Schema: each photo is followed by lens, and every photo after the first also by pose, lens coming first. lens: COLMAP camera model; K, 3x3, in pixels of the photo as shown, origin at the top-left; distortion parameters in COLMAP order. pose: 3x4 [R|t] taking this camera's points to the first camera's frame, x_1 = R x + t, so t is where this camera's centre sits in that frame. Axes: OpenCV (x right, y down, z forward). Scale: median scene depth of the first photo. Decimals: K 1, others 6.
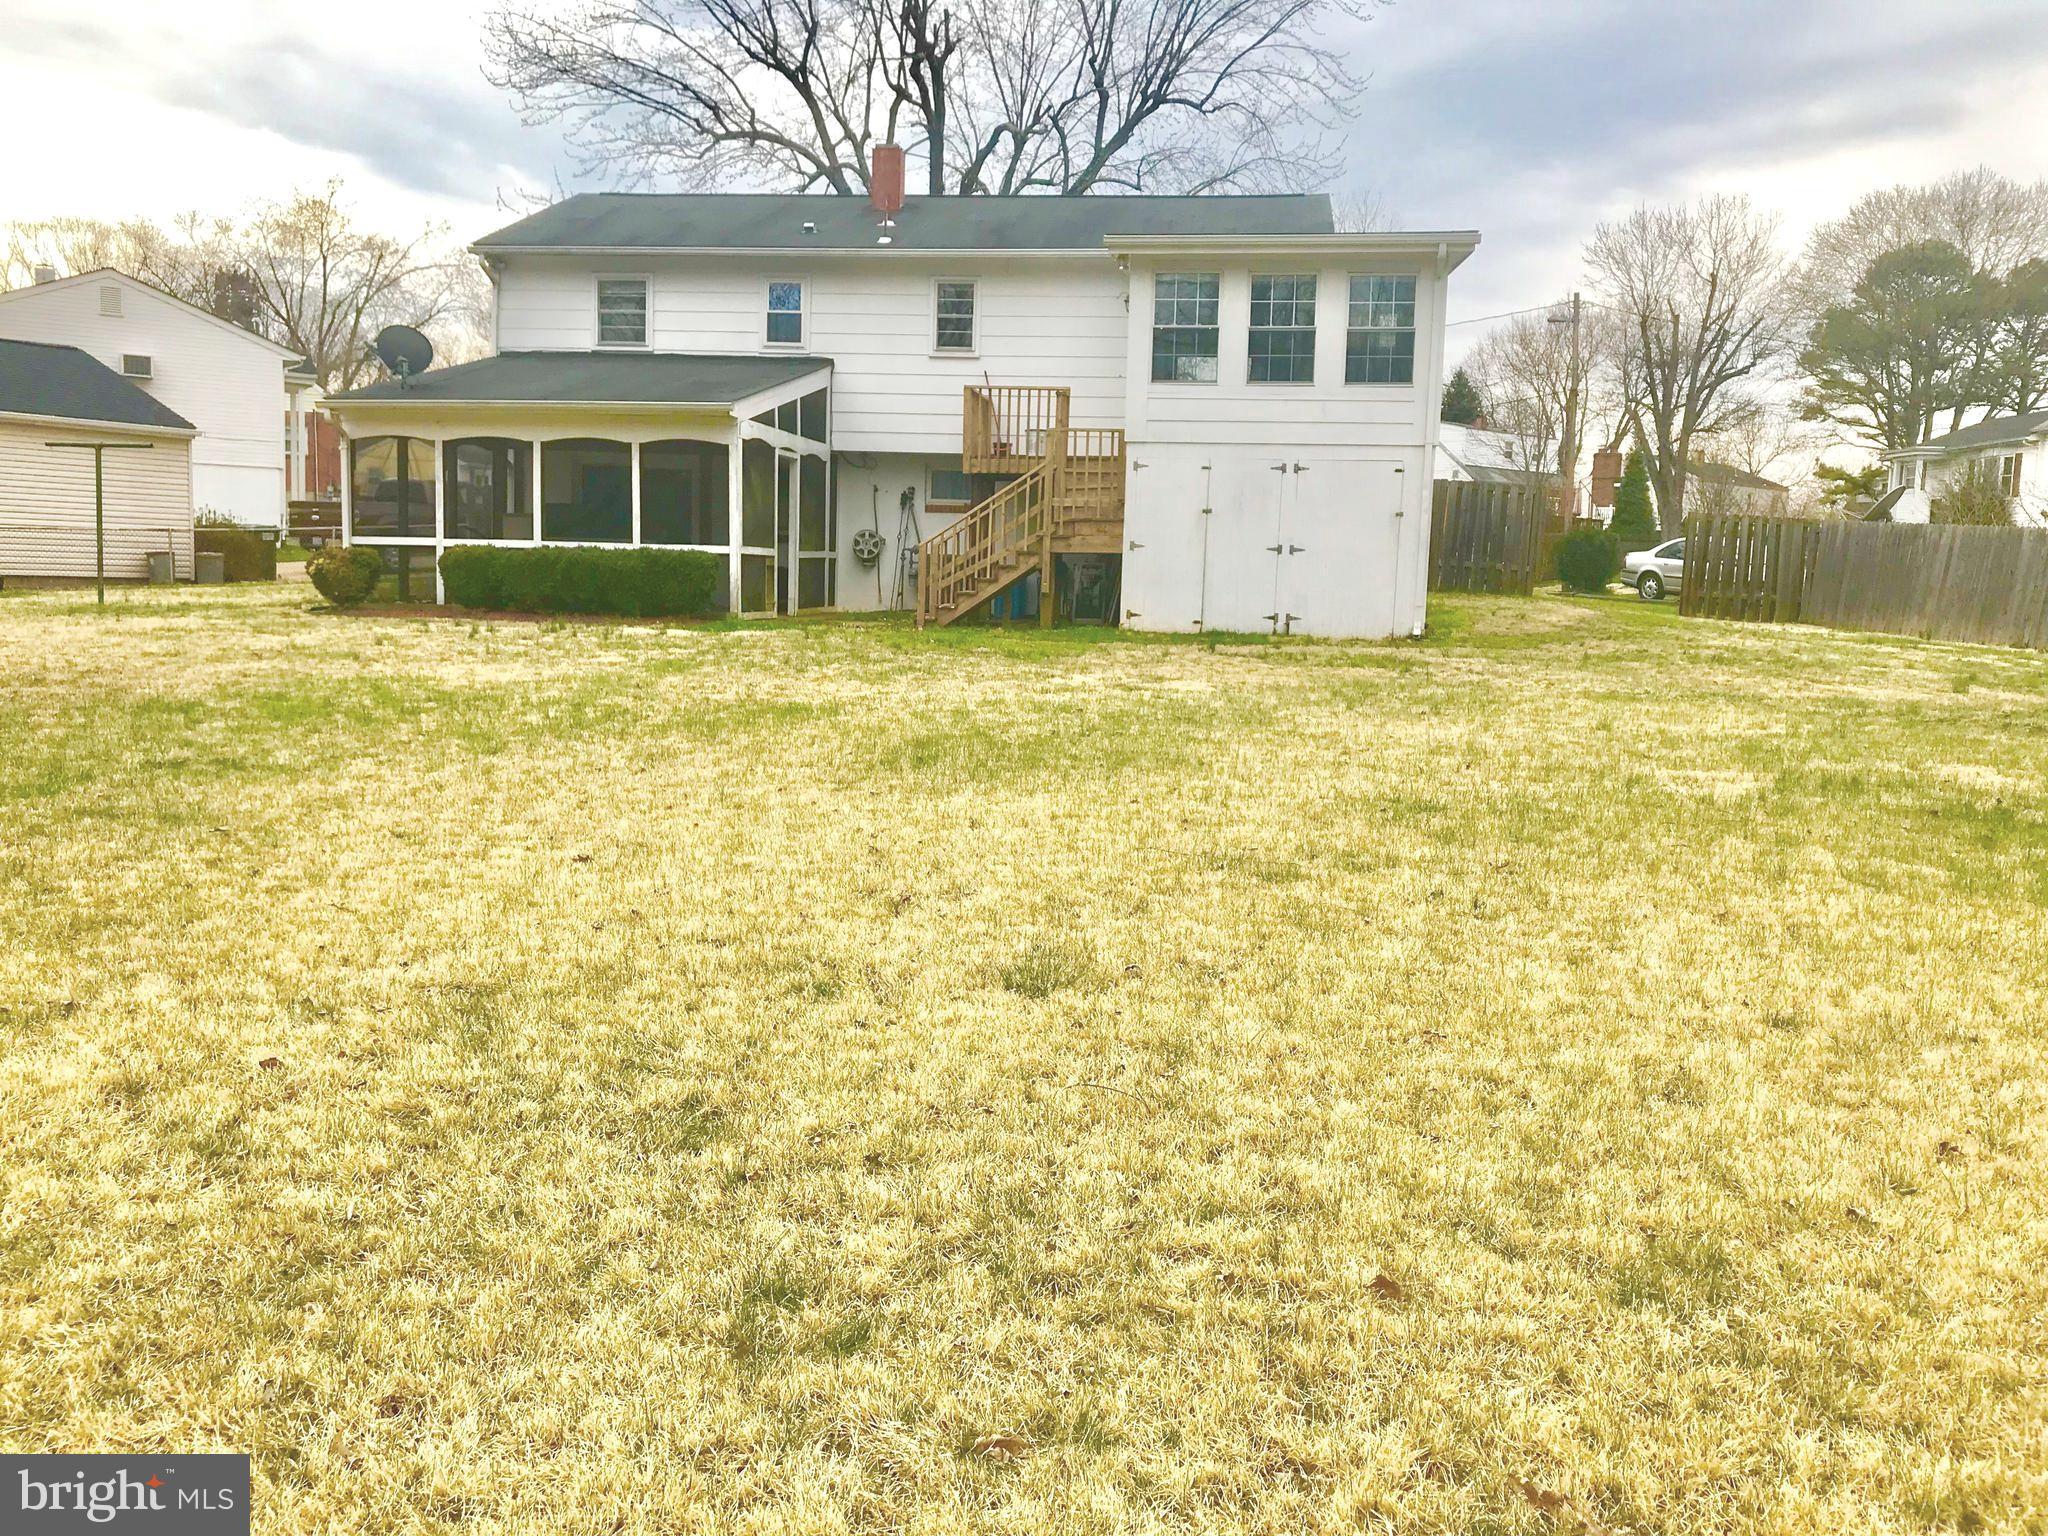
lens RADIAL K [[1701.4, 0, 1026.7], [0, 1701.4, 753.1], [0, 0, 1]] dist [0.016196, -0.008361]
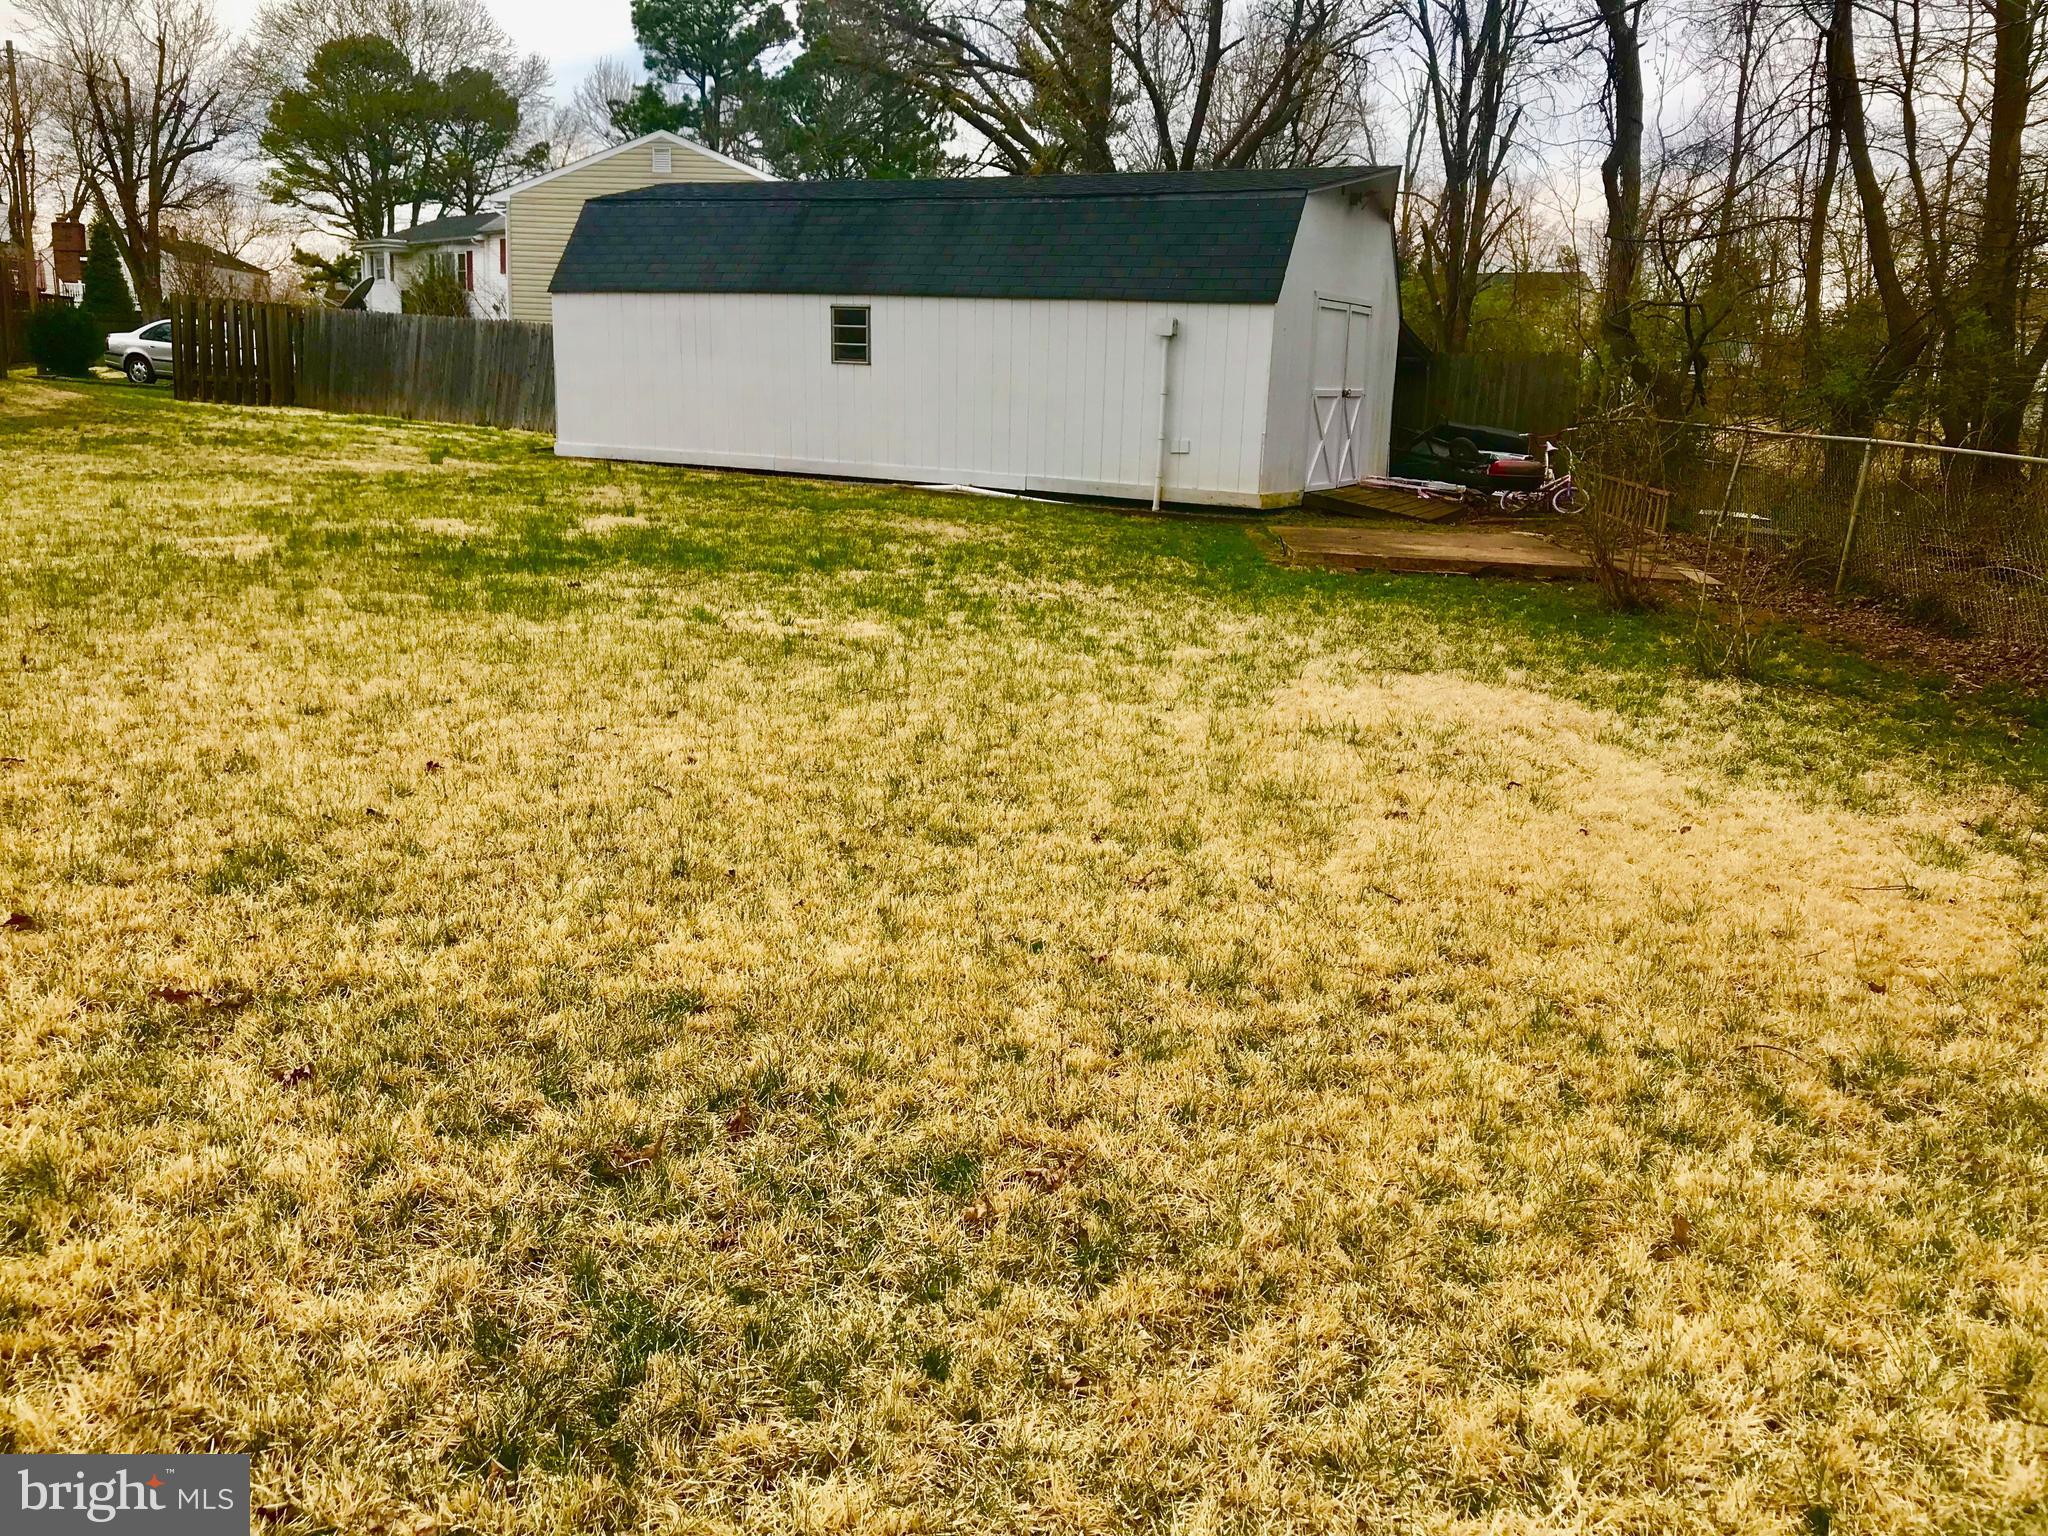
lens RADIAL K [[1701.4, 0, 1014.6], [0, 1701.4, 755.0], [0, 0, 1]] dist [0.016196, -0.008361]
pose [[0.686319, -0.152675, 0.711095, -0.044144], [0.064362, 0.986632, 0.149715, 0.013161], [-0.724447, -0.056985, 0.686971, -0.105158]]
